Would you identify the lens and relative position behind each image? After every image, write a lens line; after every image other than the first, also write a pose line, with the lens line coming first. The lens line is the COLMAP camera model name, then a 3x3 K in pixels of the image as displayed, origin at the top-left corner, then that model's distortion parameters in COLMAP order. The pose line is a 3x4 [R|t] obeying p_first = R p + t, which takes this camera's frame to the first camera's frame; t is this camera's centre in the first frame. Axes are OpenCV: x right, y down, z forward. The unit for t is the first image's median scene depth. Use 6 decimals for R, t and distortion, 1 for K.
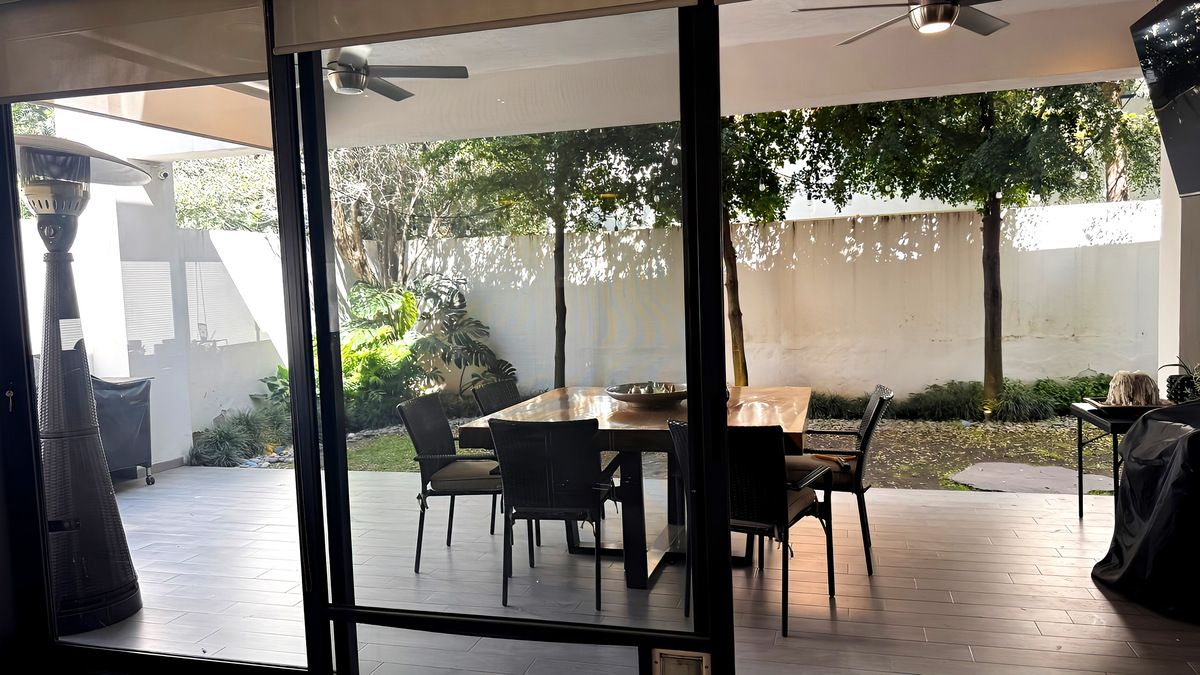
lens RADIAL K [[846.3, 0, 600.0], [0, 846.3, 335.6], [0, 0, 1]] dist [0.048602, -0.043869]
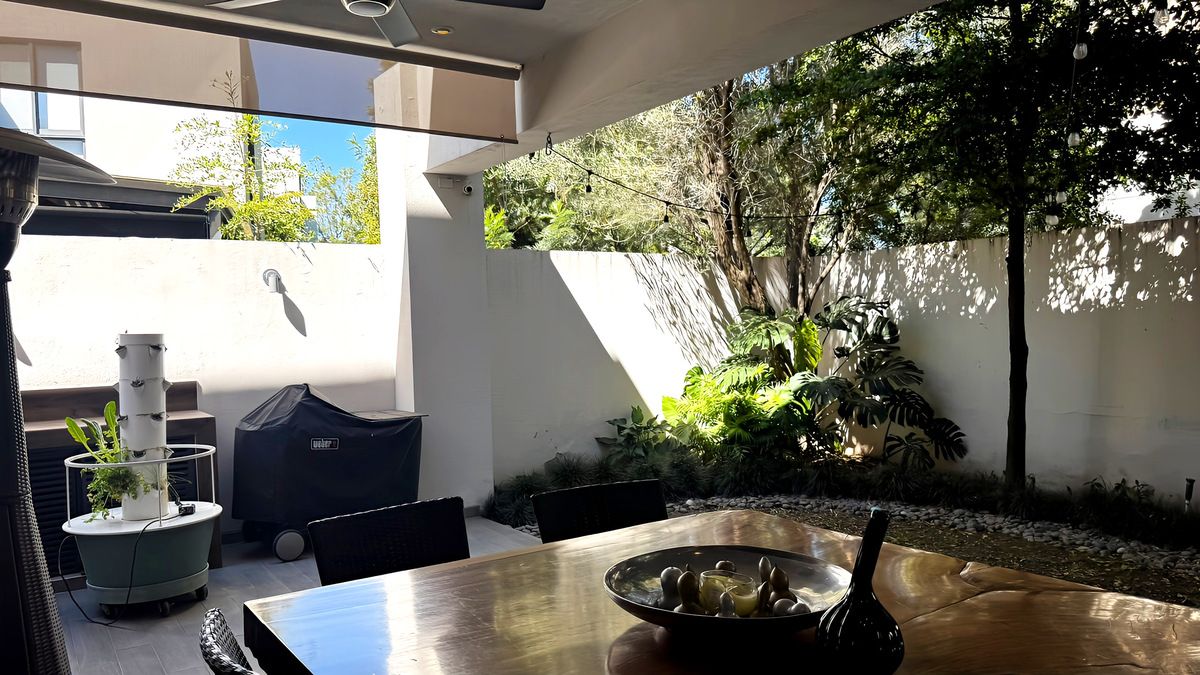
lens RADIAL K [[846.3, 0, 597.3], [0, 846.3, 330.7], [0, 0, 1]] dist [0.048602, -0.043869]
pose [[0.764676, 0.017754, -0.644170, 0.138172], [-0.040926, 0.998940, -0.021051, -0.020567], [0.643114, 0.042460, 0.764592, 0.327689]]
